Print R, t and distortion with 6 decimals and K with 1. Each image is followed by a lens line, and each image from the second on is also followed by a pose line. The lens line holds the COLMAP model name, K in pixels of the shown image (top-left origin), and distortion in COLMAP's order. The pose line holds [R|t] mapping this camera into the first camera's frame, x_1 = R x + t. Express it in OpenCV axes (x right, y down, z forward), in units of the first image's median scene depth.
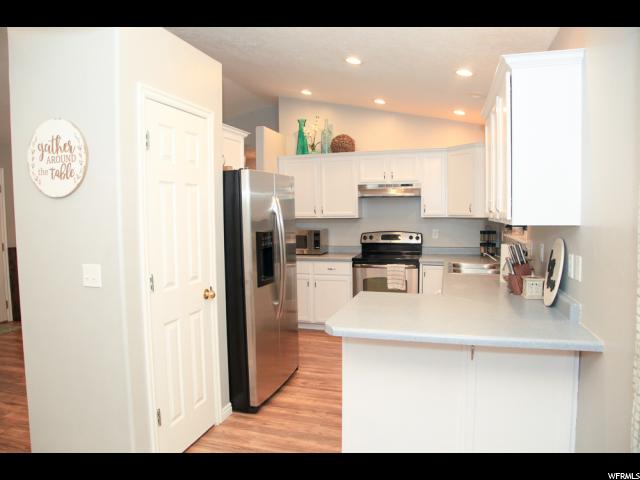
lens RADIAL K [[436.8, 0, 313.2], [0, 436.8, 237.9], [0, 0, 1]] dist [-0.121801, 0.068393]
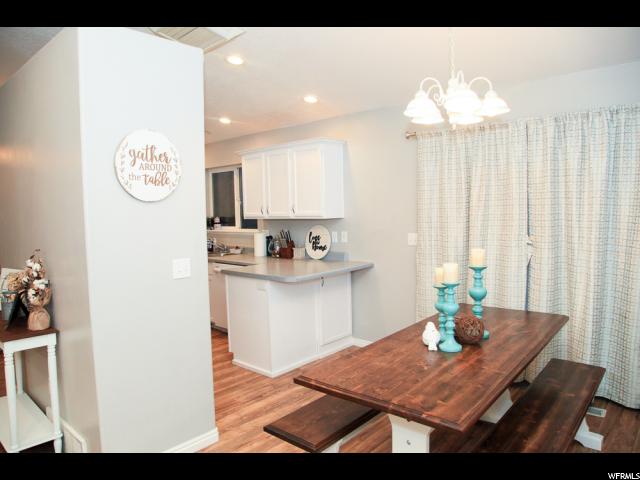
lens RADIAL K [[436.8, 0, 313.2], [0, 436.8, 237.9], [0, 0, 1]] dist [-0.121801, 0.068393]
pose [[0.423805, -0.058724, 0.903848, -0.774244], [0.069319, 0.997072, 0.032278, -0.004998], [-0.903097, 0.048975, 0.426635, 0.080443]]
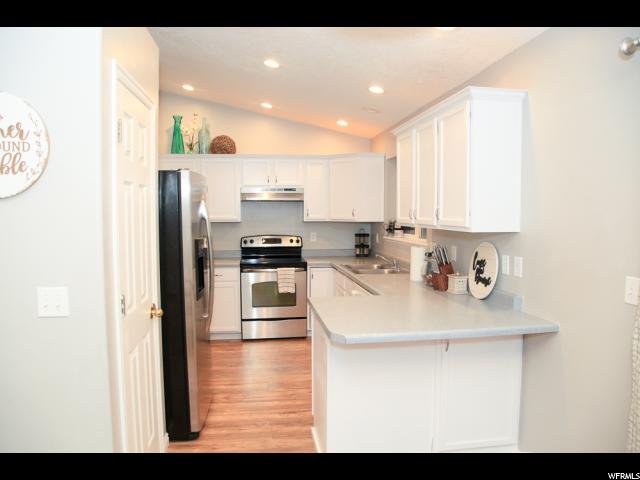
lens RADIAL K [[436.8, 0, 313.2], [0, 436.8, 237.9], [0, 0, 1]] dist [-0.121801, 0.068393]
pose [[0.908110, -0.013338, 0.418519, -0.219376], [0.014426, 0.999896, 0.000564, -0.010782], [-0.418483, 0.005525, 0.908208, 0.061240]]
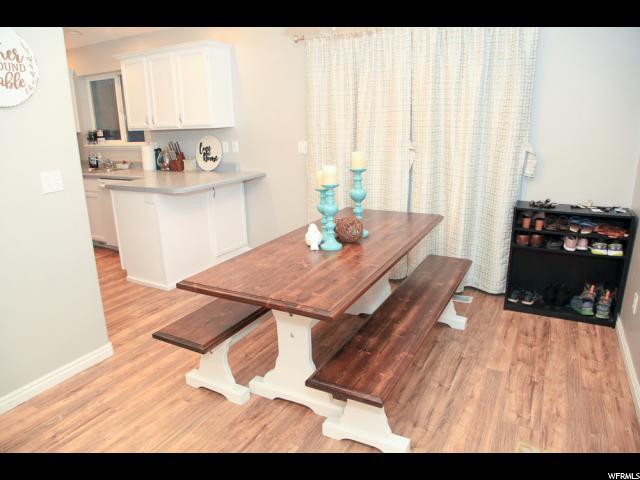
lens RADIAL K [[436.8, 0, 313.2], [0, 436.8, 237.9], [0, 0, 1]] dist [-0.121801, 0.068393]
pose [[0.216501, -0.250051, 0.943717, -0.768723], [0.076939, 0.968007, 0.238836, 0.011996], [-0.973246, 0.020900, 0.228814, 0.050387]]
